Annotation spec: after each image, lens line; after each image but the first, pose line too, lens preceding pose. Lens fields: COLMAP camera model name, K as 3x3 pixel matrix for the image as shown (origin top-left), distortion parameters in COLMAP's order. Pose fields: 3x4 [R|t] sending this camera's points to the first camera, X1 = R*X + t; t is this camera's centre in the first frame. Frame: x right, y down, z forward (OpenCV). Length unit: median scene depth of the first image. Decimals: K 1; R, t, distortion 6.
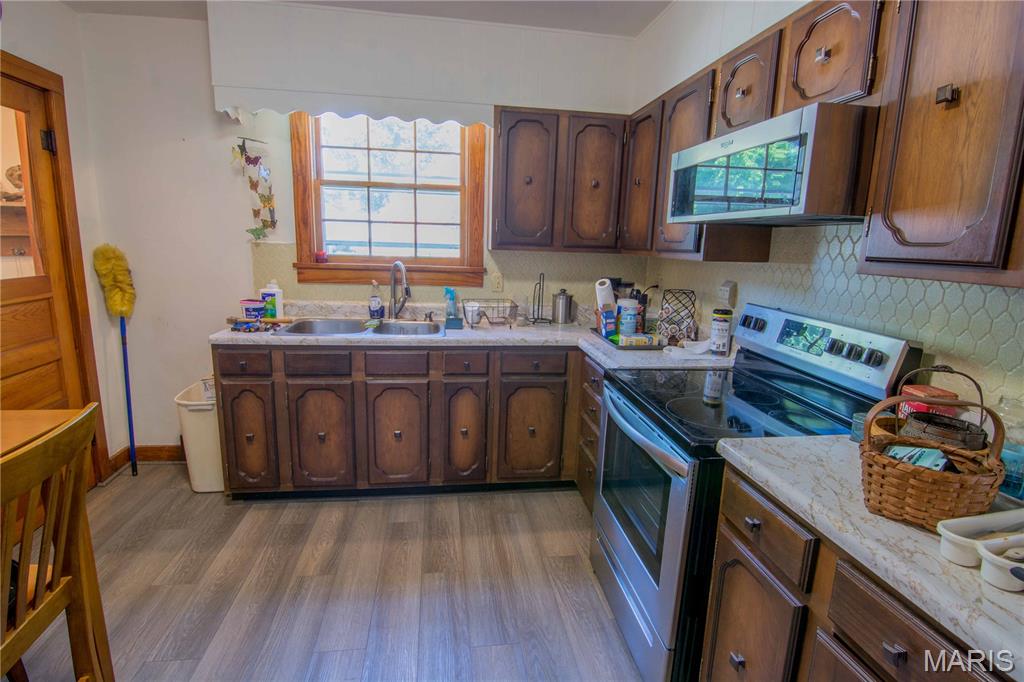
lens RADIAL K [[498.6, 0, 510.6], [0, 498.6, 336.3], [0, 0, 1]] dist [-0.018377, -0.000386]
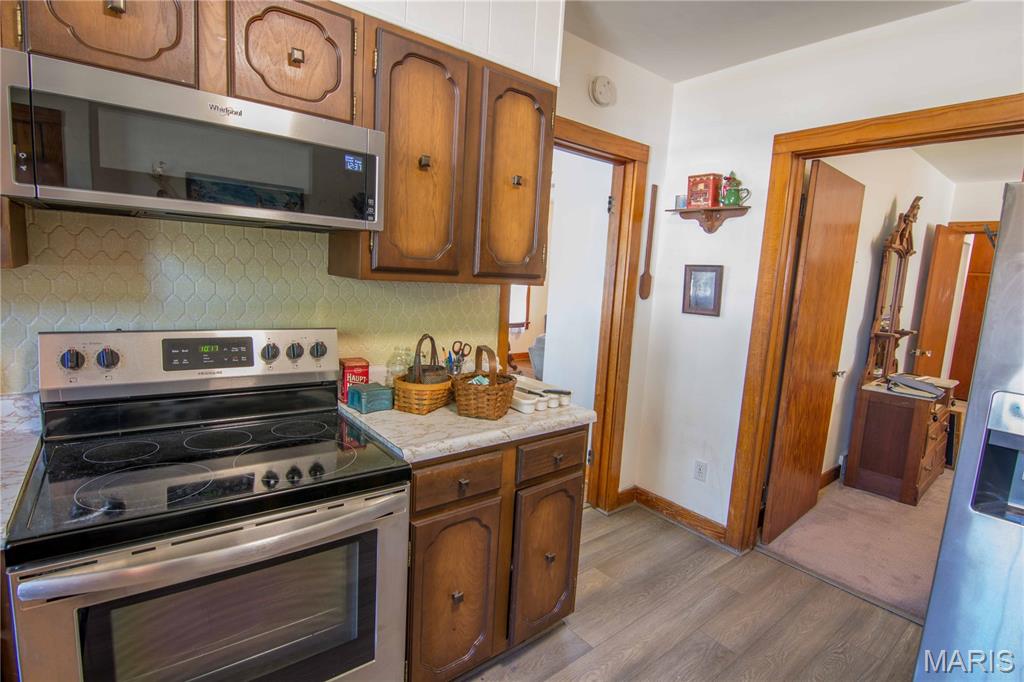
lens RADIAL K [[498.6, 0, 511.6], [0, 498.6, 340.9], [0, 0, 1]] dist [-0.018377, -0.000386]
pose [[-0.507737, -0.180334, 0.842427, -0.660243], [0.087677, 0.961953, 0.258764, -0.331409], [-0.857039, 0.205246, -0.472608, 1.615744]]
